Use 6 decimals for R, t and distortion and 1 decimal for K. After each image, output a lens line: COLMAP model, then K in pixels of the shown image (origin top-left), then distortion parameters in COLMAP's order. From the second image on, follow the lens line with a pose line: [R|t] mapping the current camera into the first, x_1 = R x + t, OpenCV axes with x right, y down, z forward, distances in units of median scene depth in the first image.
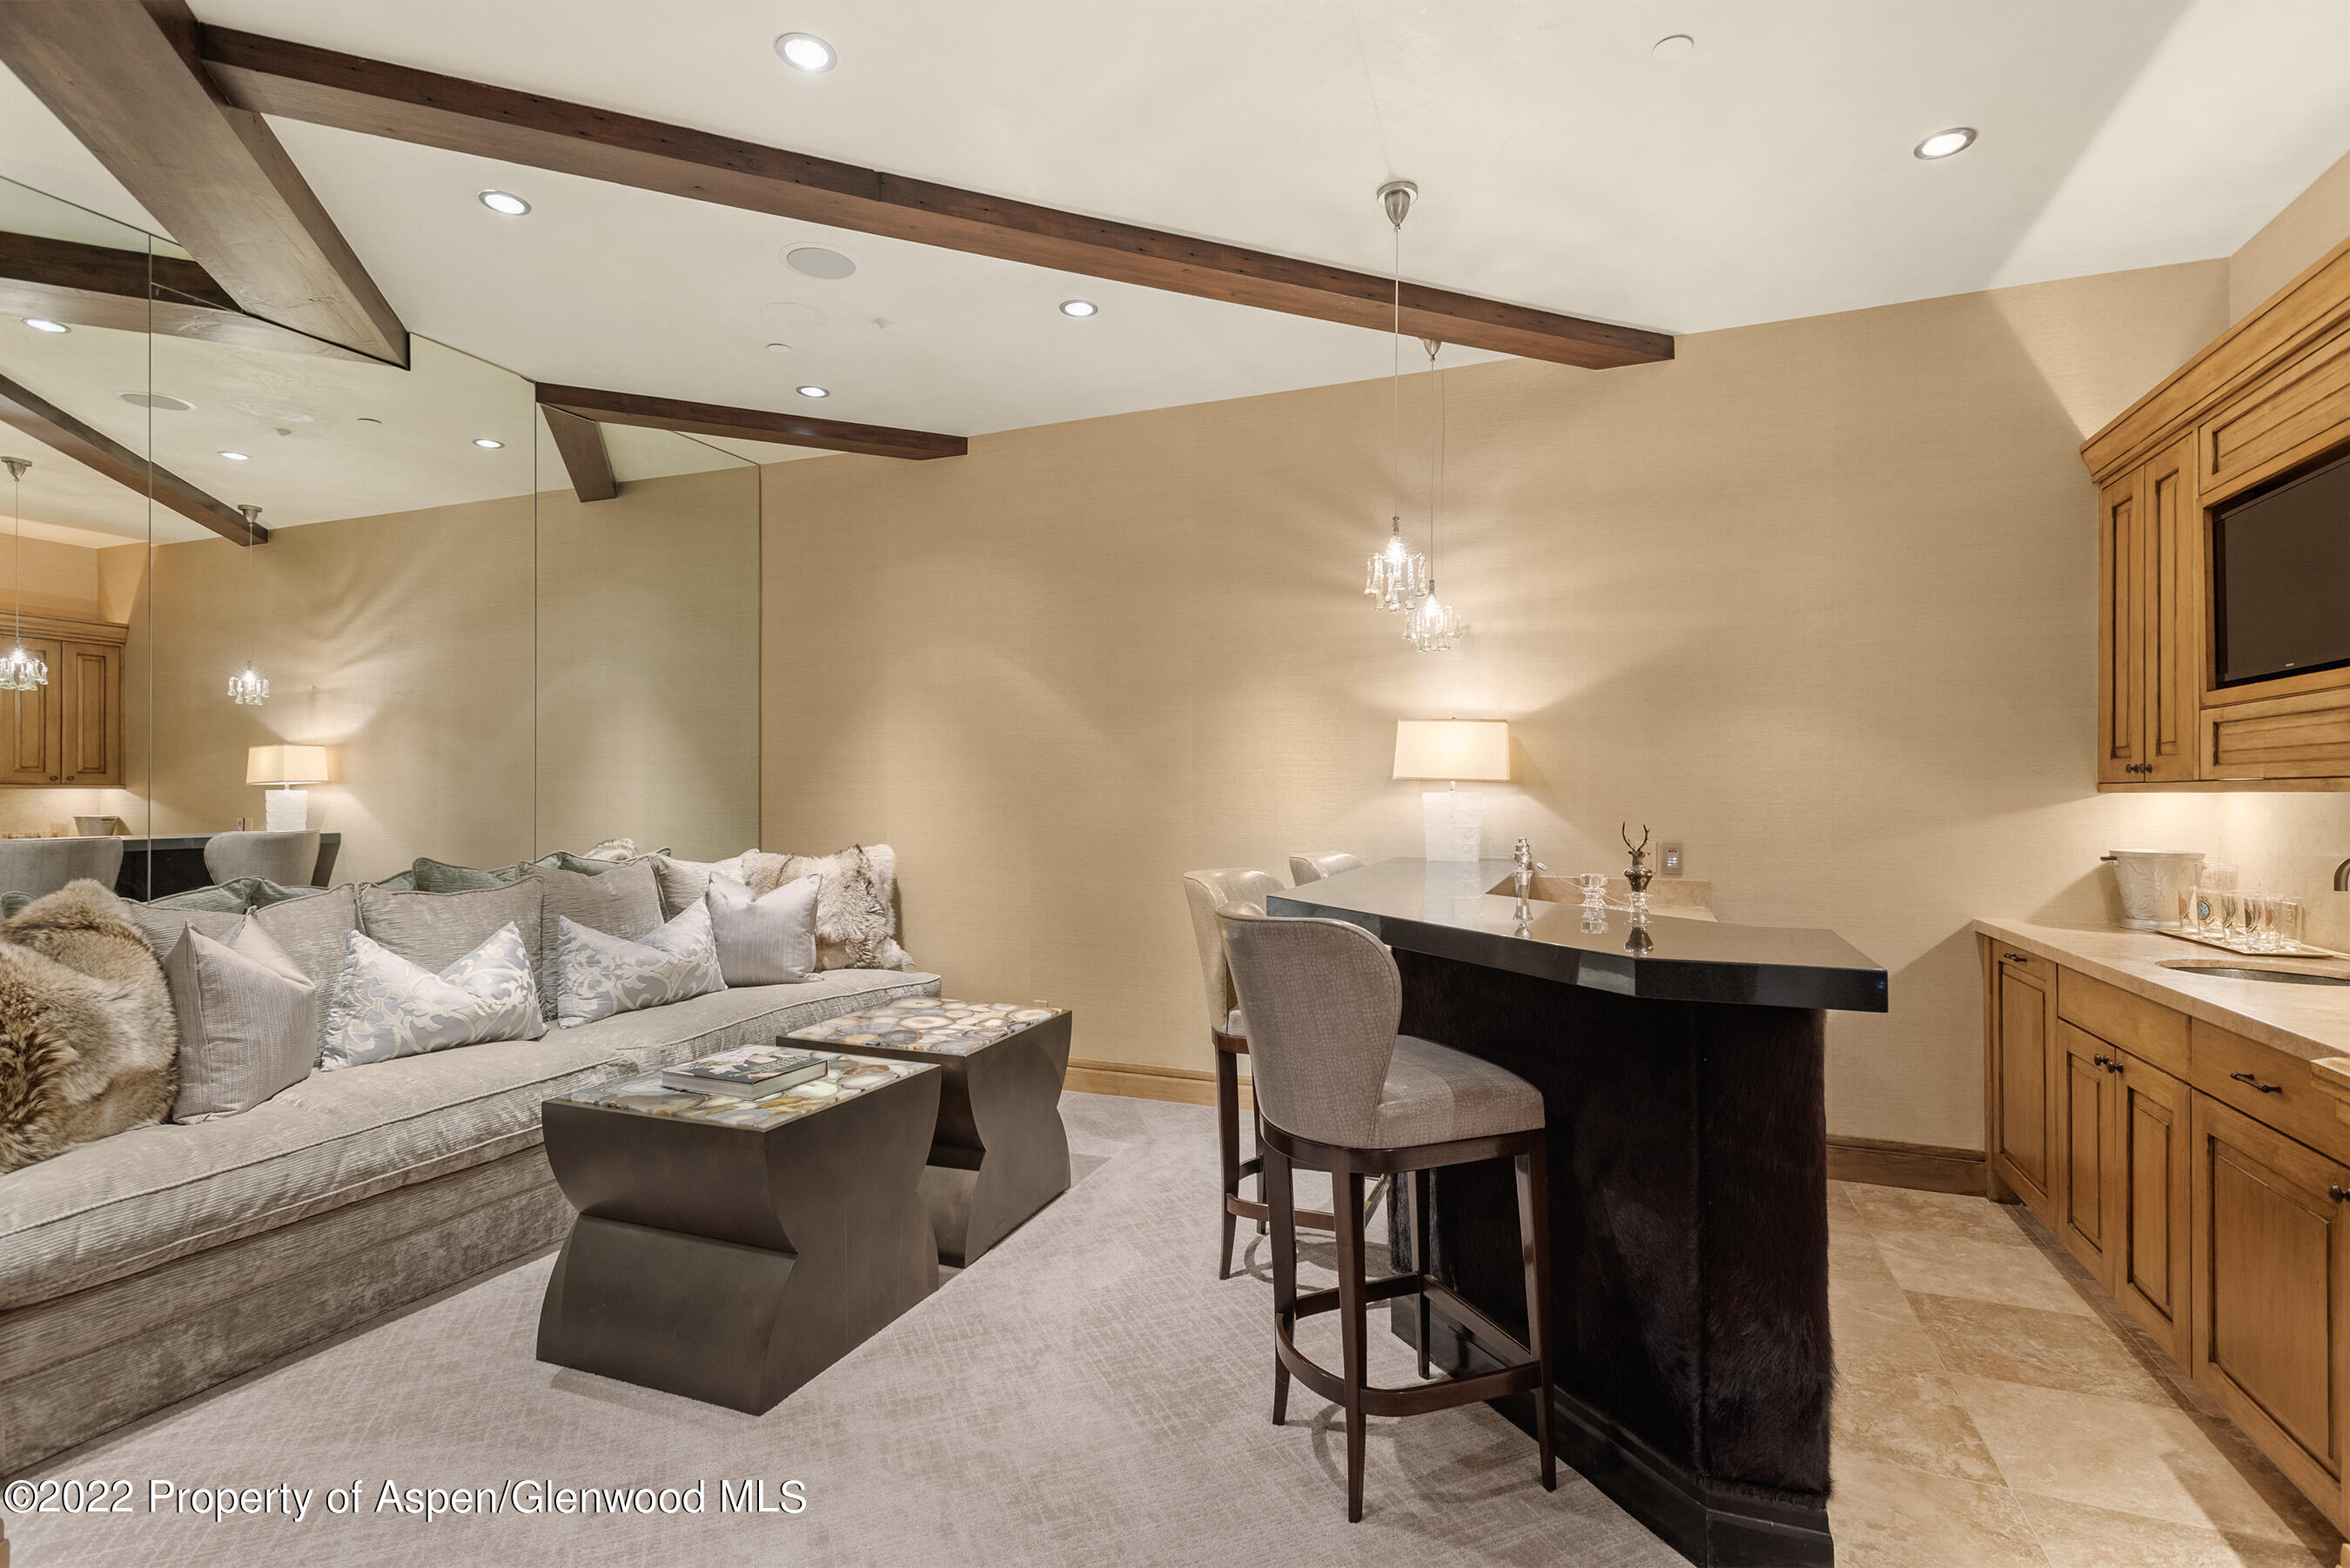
lens RADIAL K [[1133.8, 0, 1176.9], [0, 1133.8, 791.5], [0, 0, 1]] dist [-0.001133, -0.000054]
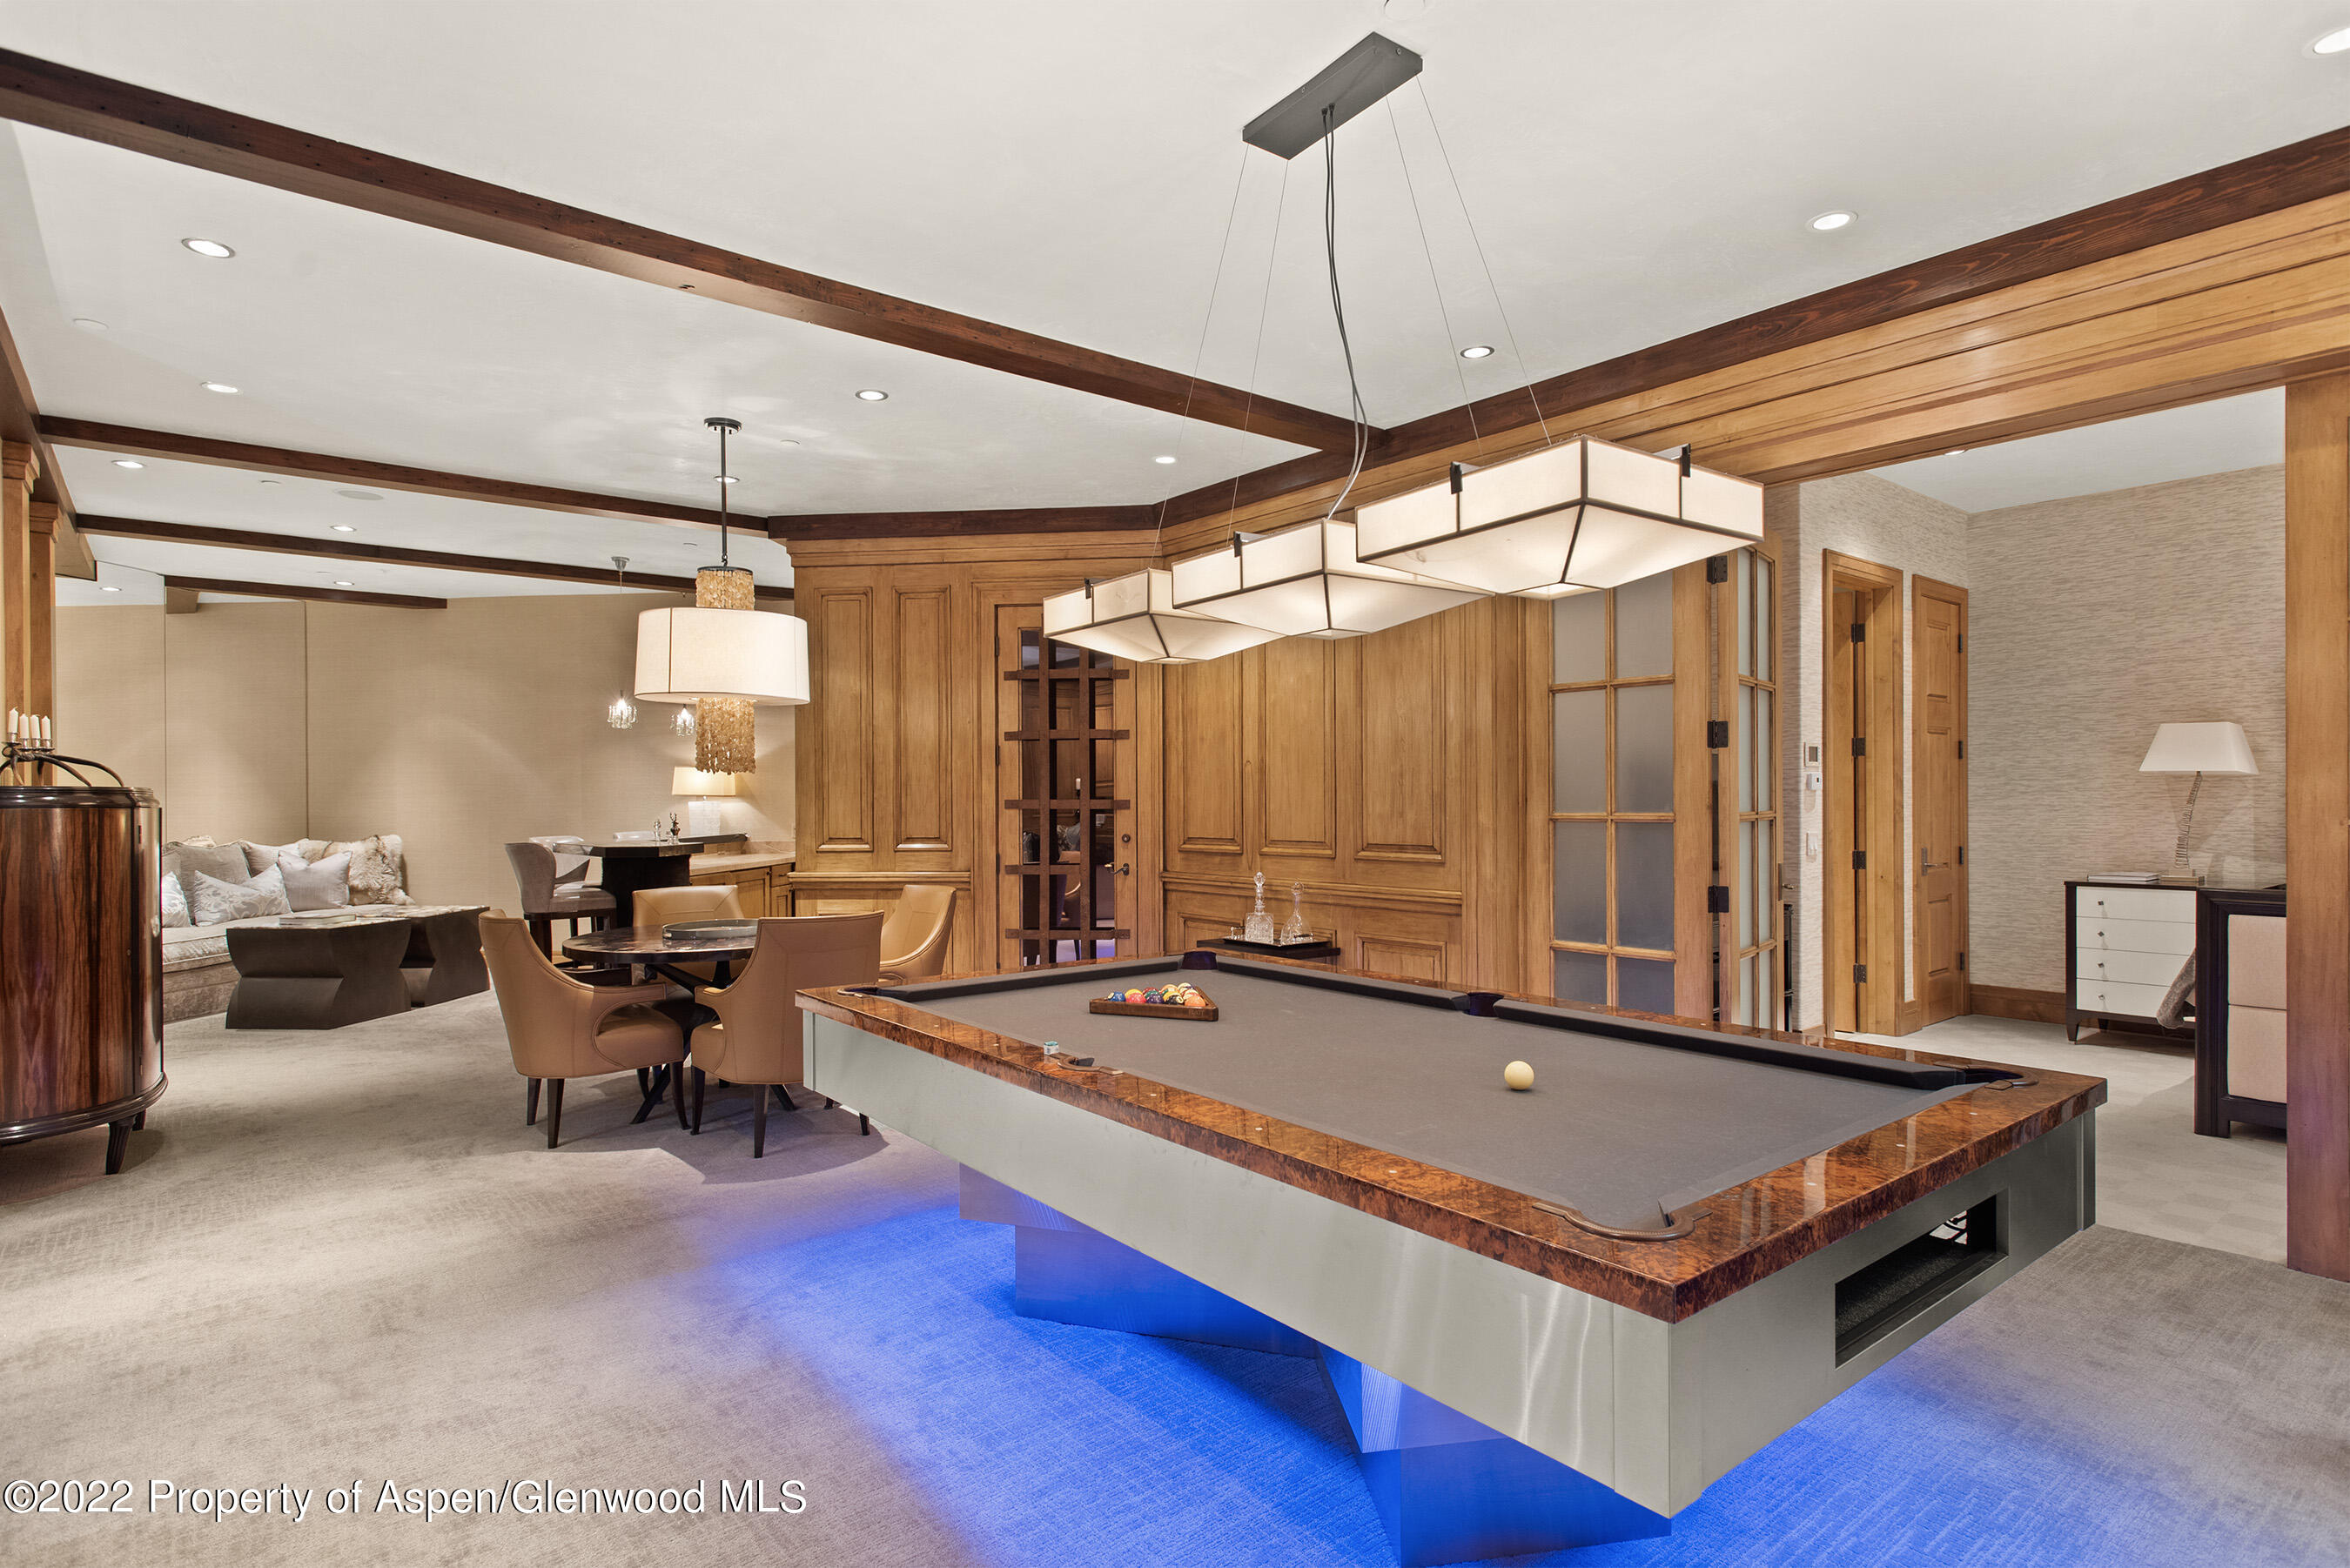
lens RADIAL K [[1249.1, 0, 1178.4], [0, 1249.1, 791.3], [0, 0, 1]] dist [0.019218, -0.007596]
pose [[0.961636, -0.007094, 0.274236, 0.391625], [0.006841, 0.999975, 0.001878, -0.014697], [-0.274243, 0.000070, 0.961661, -1.249981]]
